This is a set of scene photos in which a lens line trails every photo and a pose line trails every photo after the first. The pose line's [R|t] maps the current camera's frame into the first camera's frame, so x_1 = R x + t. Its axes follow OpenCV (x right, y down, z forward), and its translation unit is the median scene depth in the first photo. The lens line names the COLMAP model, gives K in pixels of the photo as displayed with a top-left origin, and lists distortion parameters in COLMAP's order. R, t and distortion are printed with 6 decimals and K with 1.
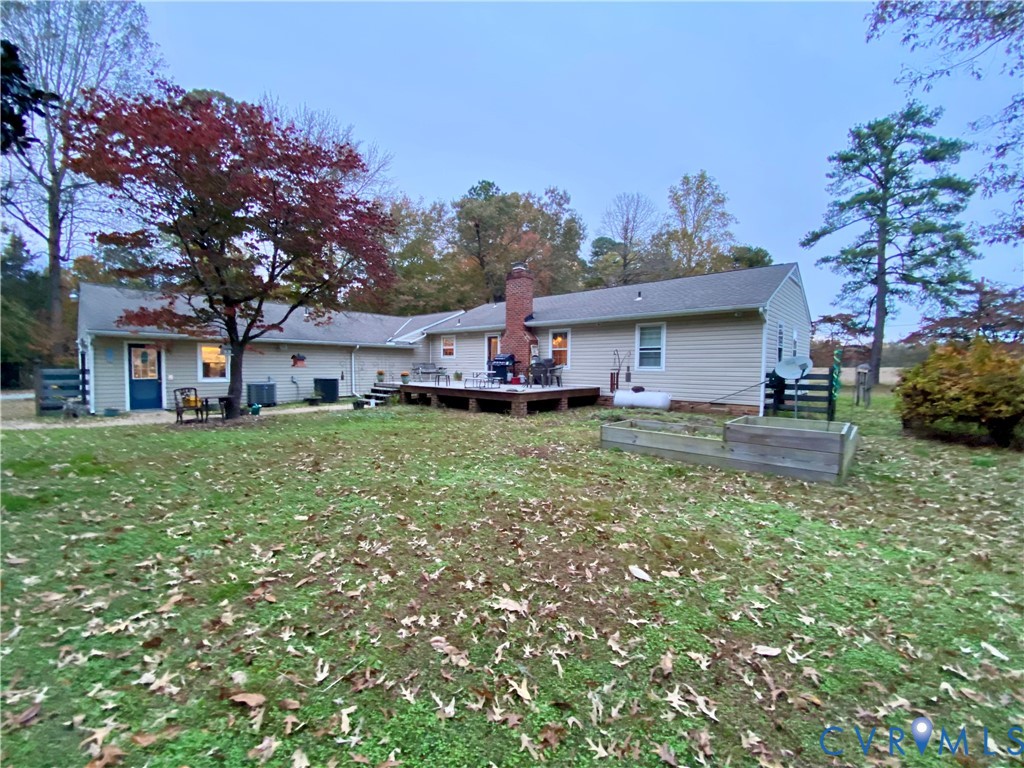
lens RADIAL K [[415.8, 0, 511.7], [0, 415.8, 383.4], [0, 0, 1]] dist [0.004695, -0.012600]
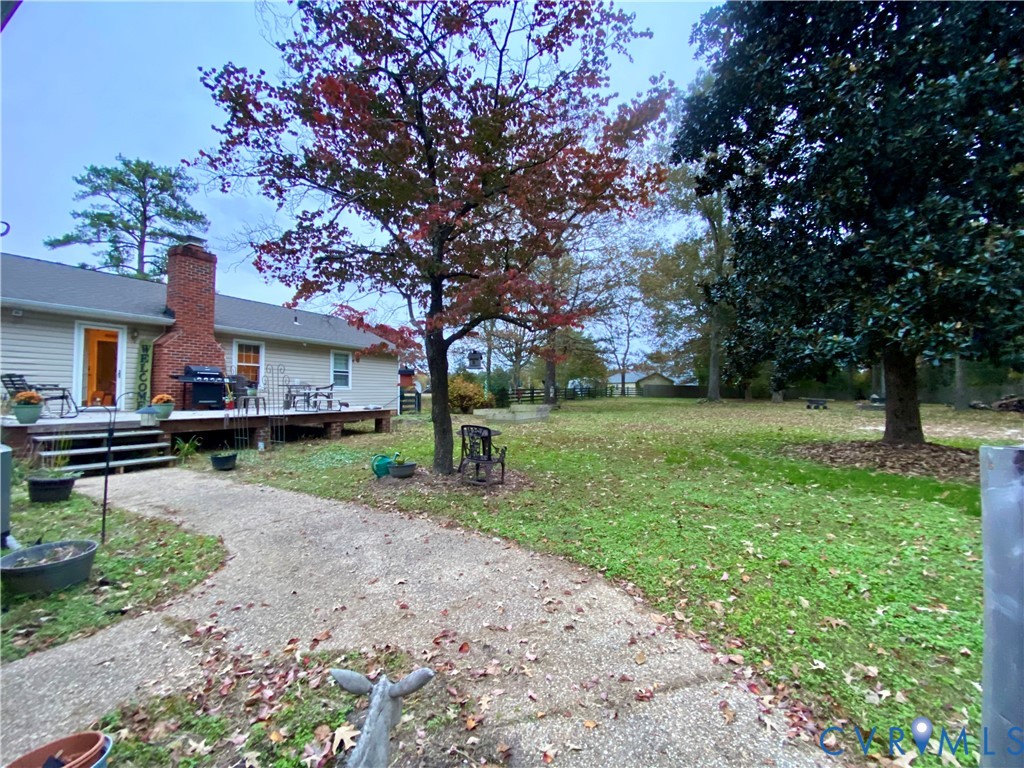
lens RADIAL K [[415.8, 0, 511.7], [0, 415.8, 380.9], [0, 0, 1]] dist [0.004695, -0.012600]
pose [[-0.230300, 0.019639, 0.972921, -0.849111], [0.033713, 0.999357, -0.012193, -0.021154], [-0.972535, 0.029992, -0.230814, 0.690659]]
